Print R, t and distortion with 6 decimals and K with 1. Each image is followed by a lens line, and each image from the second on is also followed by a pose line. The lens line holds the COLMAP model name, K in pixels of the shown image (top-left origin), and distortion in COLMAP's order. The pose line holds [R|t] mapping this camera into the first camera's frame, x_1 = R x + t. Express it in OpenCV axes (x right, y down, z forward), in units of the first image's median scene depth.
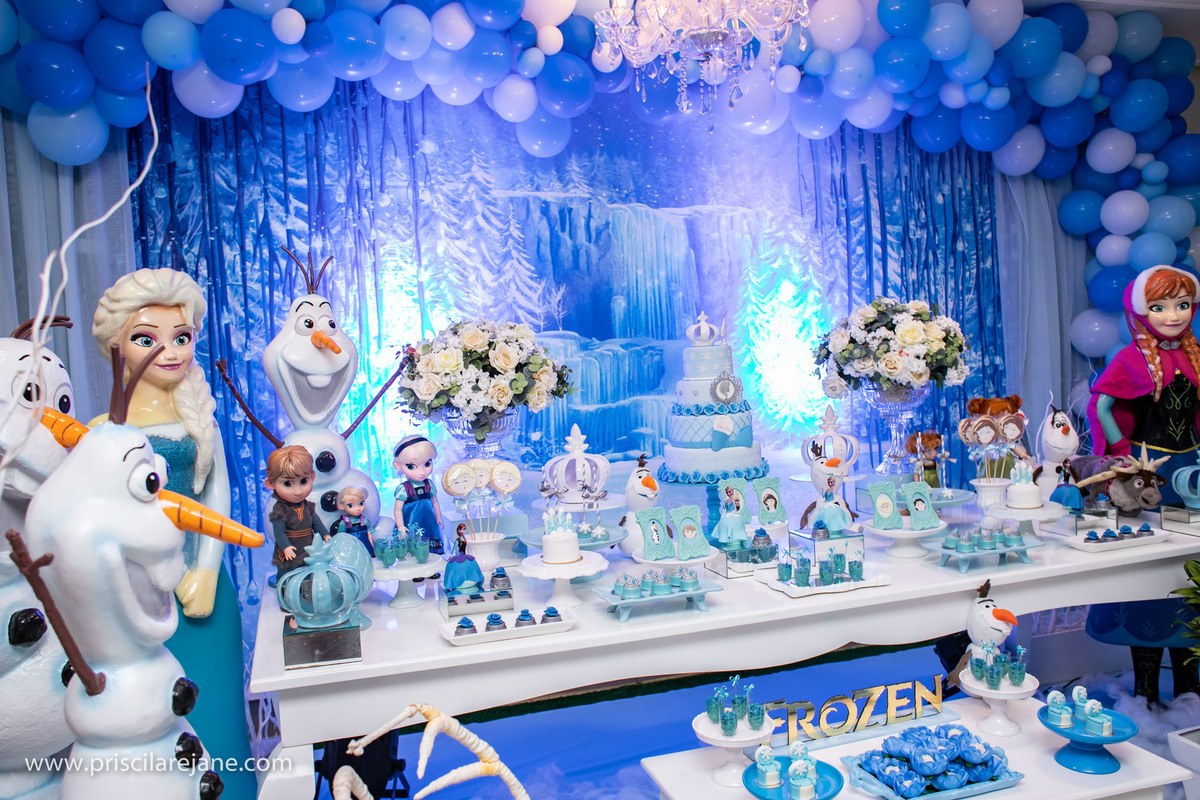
lens RADIAL K [[956.5, 0, 600.0], [0, 956.5, 400.0], [0, 0, 1]] dist [-0.098900, 0.124165]
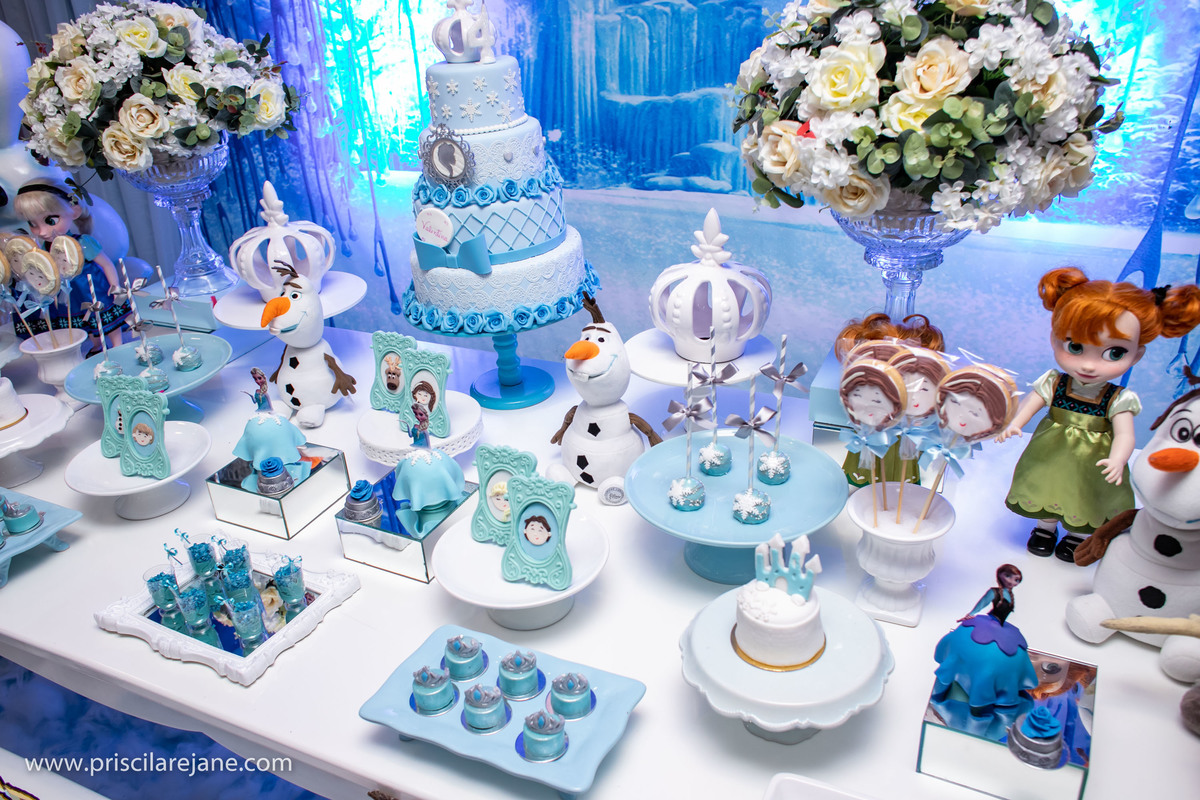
lens RADIAL K [[956.5, 0, 600.0], [0, 956.5, 400.0], [0, 0, 1]] dist [-0.098900, 0.124165]
pose [[0.727452, 0.320637, -0.606635, 0.425930], [-0.015125, 0.891381, 0.453002, -0.100656], [0.685992, -0.320362, 0.653286, 0.525810]]
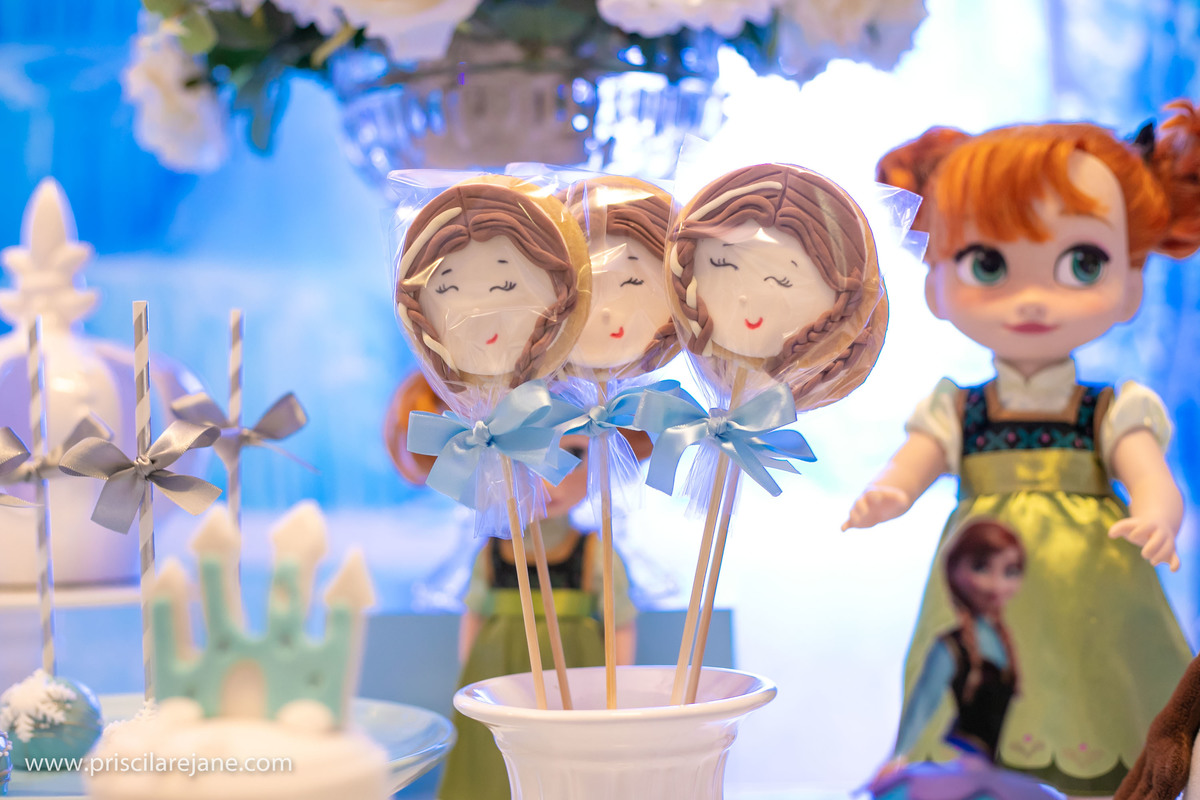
lens RADIAL K [[1999.5, 0, 598.6], [0, 1999.5, 420.6], [0, 0, 1]] dist [-0.085812, -0.145510]
pose [[0.913500, 0.027659, -0.405897, 0.405425], [-0.035621, 0.999292, -0.012071, 0.041355], [0.405276, 0.025486, 0.913839, 0.586807]]
